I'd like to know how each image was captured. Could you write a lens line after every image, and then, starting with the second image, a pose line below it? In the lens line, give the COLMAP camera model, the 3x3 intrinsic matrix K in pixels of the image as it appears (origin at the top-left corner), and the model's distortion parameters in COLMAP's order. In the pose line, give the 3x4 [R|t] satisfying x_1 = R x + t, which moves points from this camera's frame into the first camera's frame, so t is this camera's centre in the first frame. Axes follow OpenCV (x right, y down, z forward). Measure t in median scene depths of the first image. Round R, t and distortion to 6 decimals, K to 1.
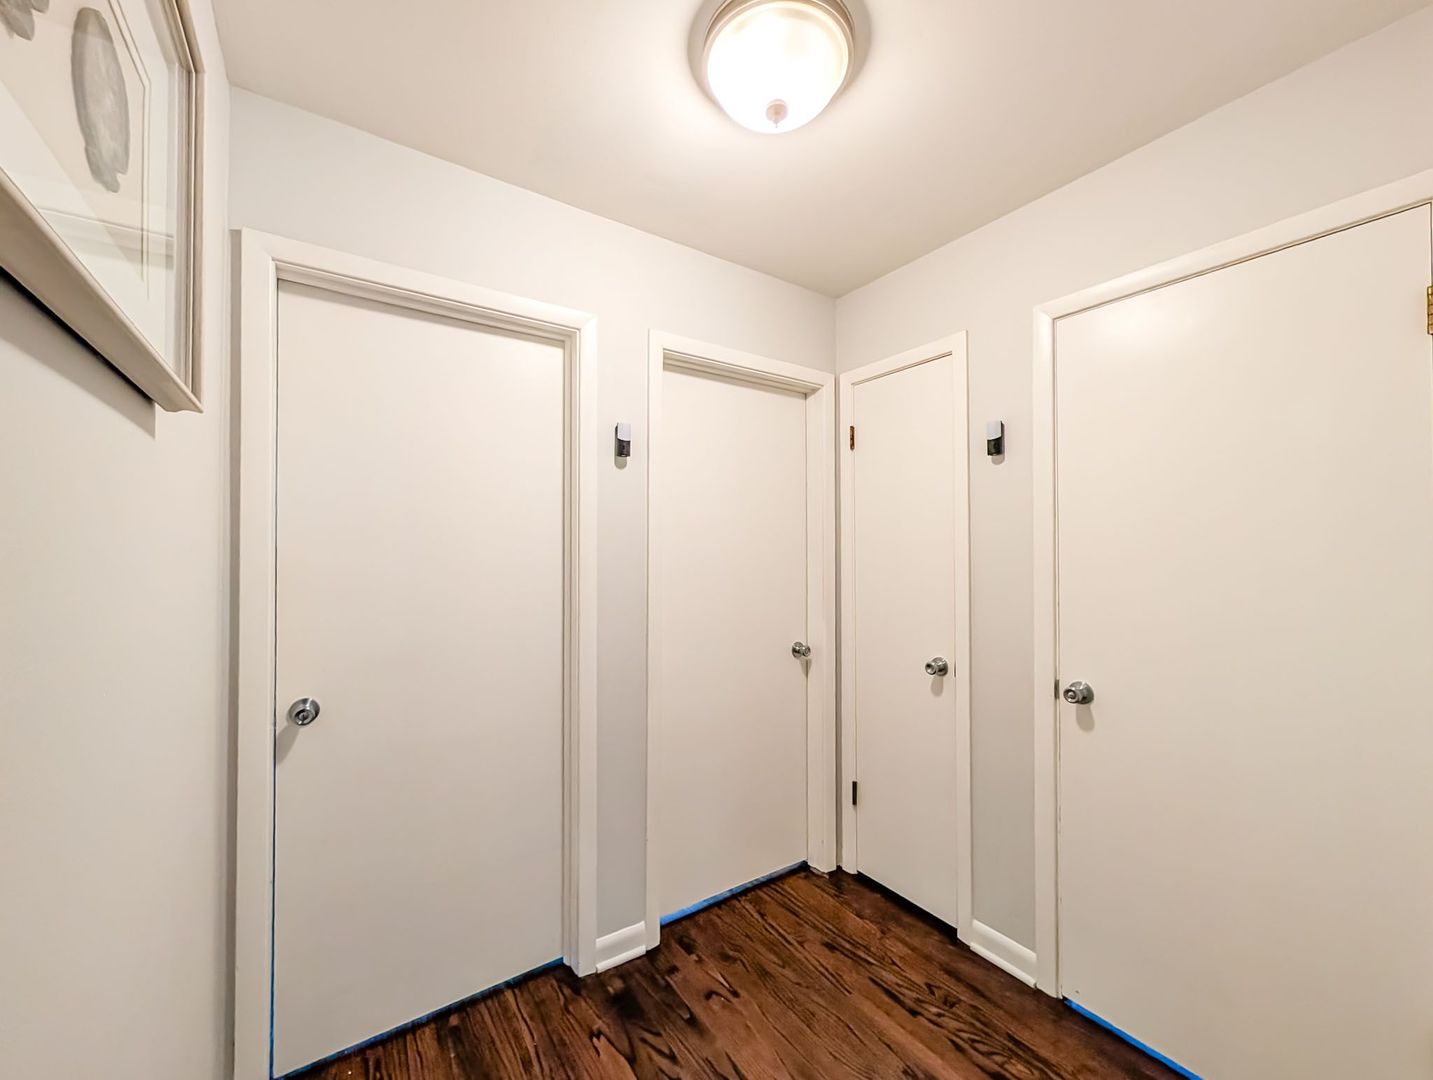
lens RADIAL K [[566.5, 0, 723.8], [0, 566.5, 548.8], [0, 0, 1]] dist [-0.004918, -0.000386]
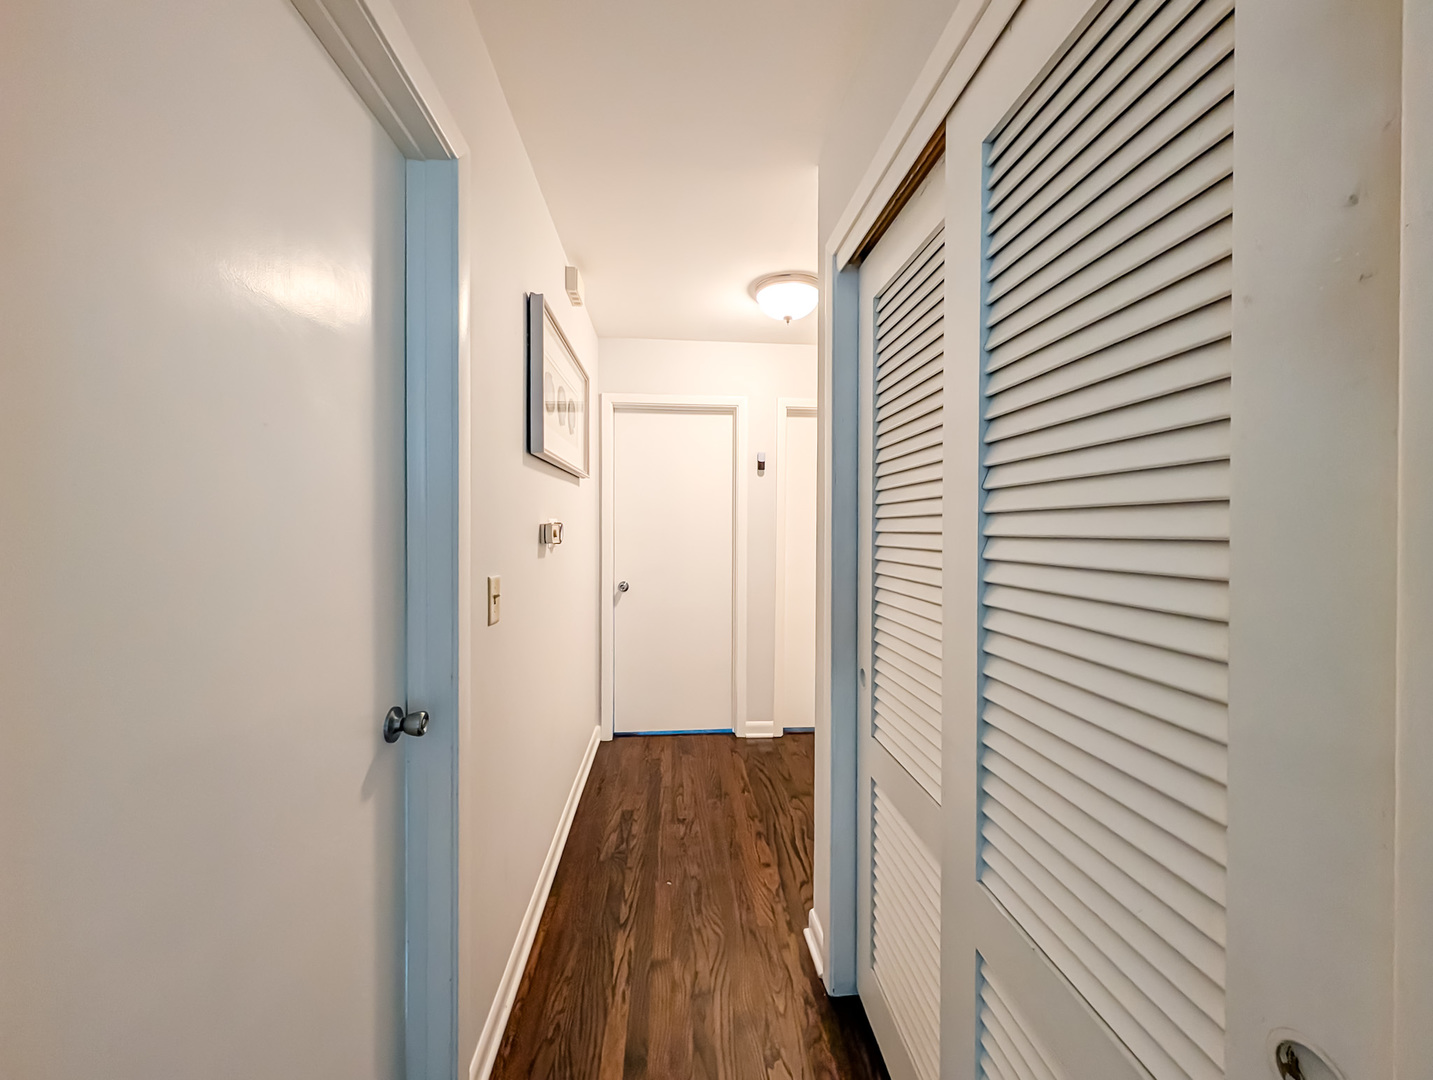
lens RADIAL K [[566.5, 0, 713.0], [0, 566.5, 534.5], [0, 0, 1]] dist [-0.004918, -0.000386]
pose [[0.860980, 0.011087, -0.508518, 0.720164], [0.003155, 0.999627, 0.027137, -0.003361], [0.508629, -0.024969, 0.860624, -0.781948]]
